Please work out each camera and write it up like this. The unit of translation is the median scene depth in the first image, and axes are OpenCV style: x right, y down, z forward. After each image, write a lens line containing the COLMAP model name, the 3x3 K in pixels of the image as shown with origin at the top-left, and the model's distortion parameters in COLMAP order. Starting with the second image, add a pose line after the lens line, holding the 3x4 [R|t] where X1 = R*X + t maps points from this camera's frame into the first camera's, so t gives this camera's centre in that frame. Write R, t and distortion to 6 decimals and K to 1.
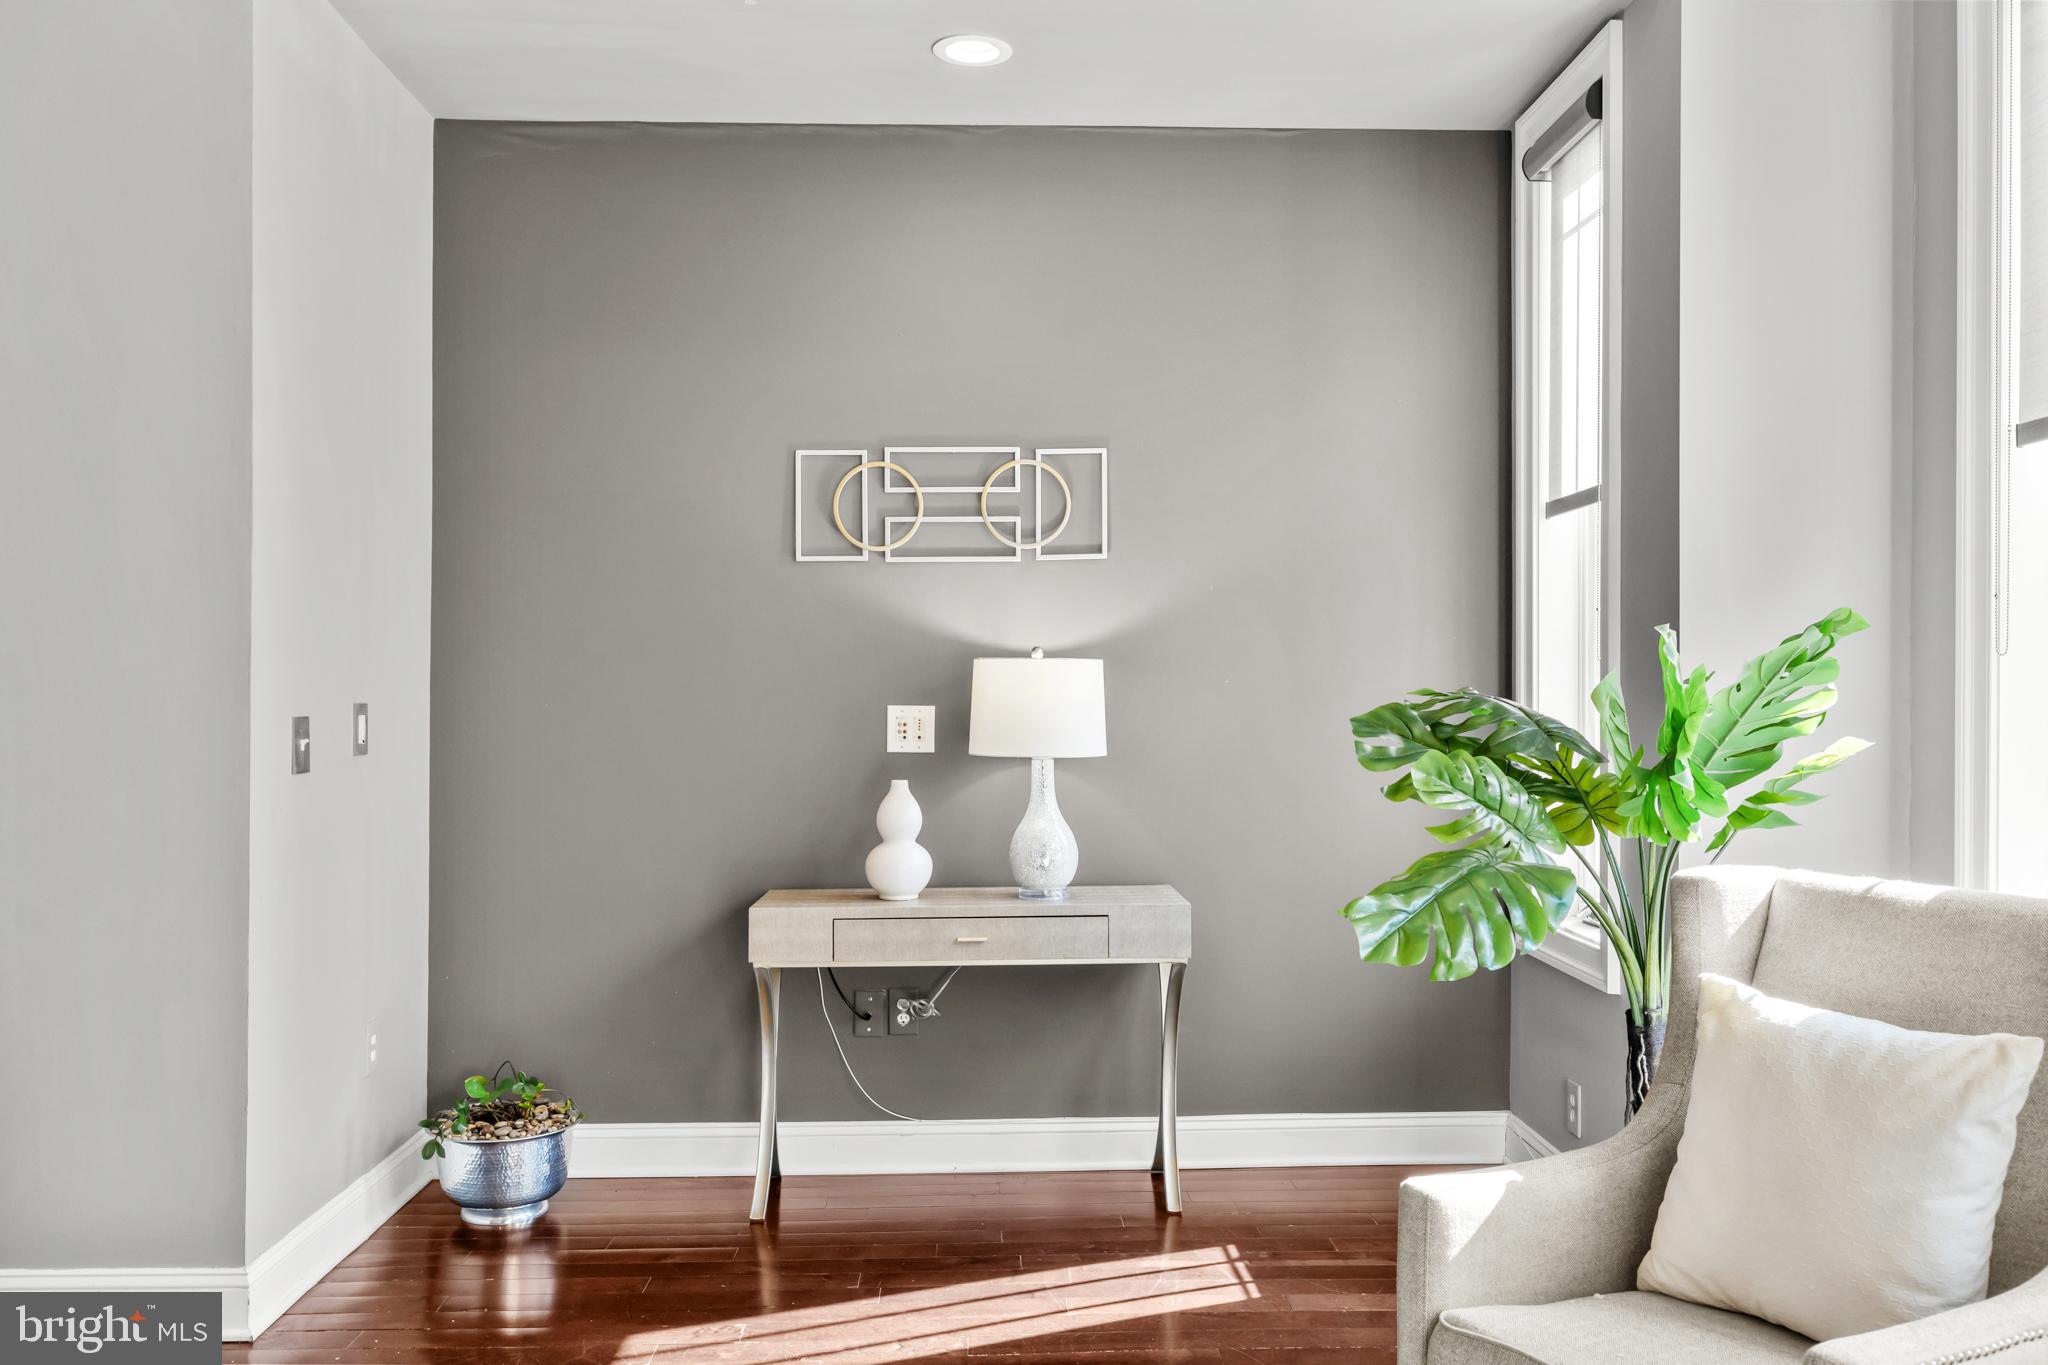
lens RADIAL K [[1568.8, 0, 1022.9], [0, 1568.8, 697.7], [0, 0, 1]] dist [-0.002452, -0.006862]
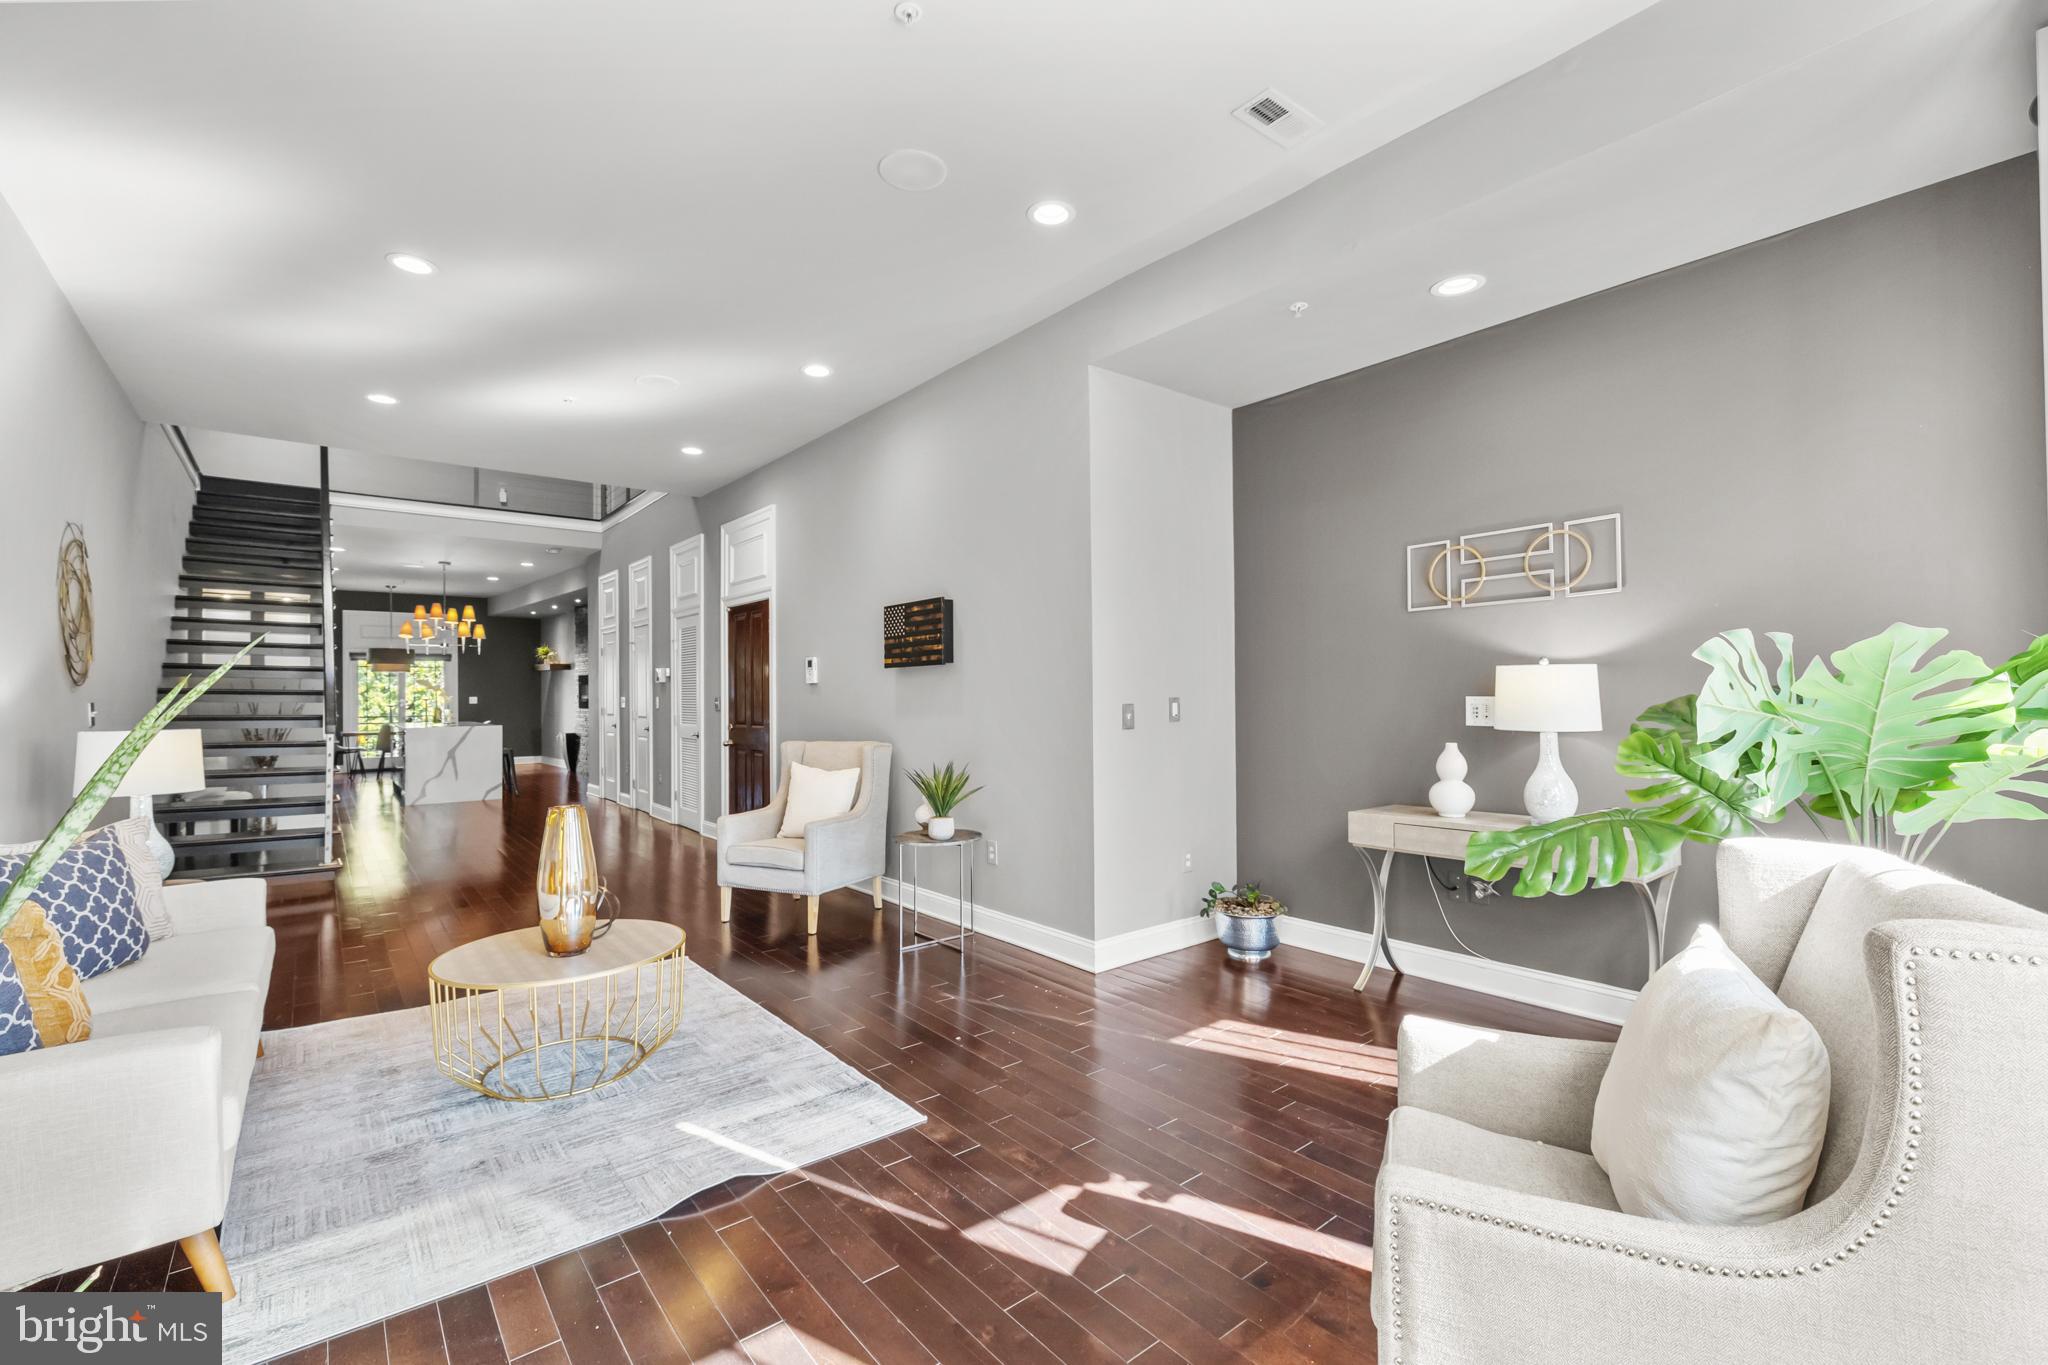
lens RADIAL K [[866.7, 0, 1024.0], [0, 866.7, 682.5], [0, 0, 1]] dist [0.000382, 0.000083]
pose [[0.613911, -0.016957, -0.789193, 0.358308], [0.011196, 0.999856, -0.012774, -0.003229], [0.789296, -0.000994, 0.614012, 0.103825]]
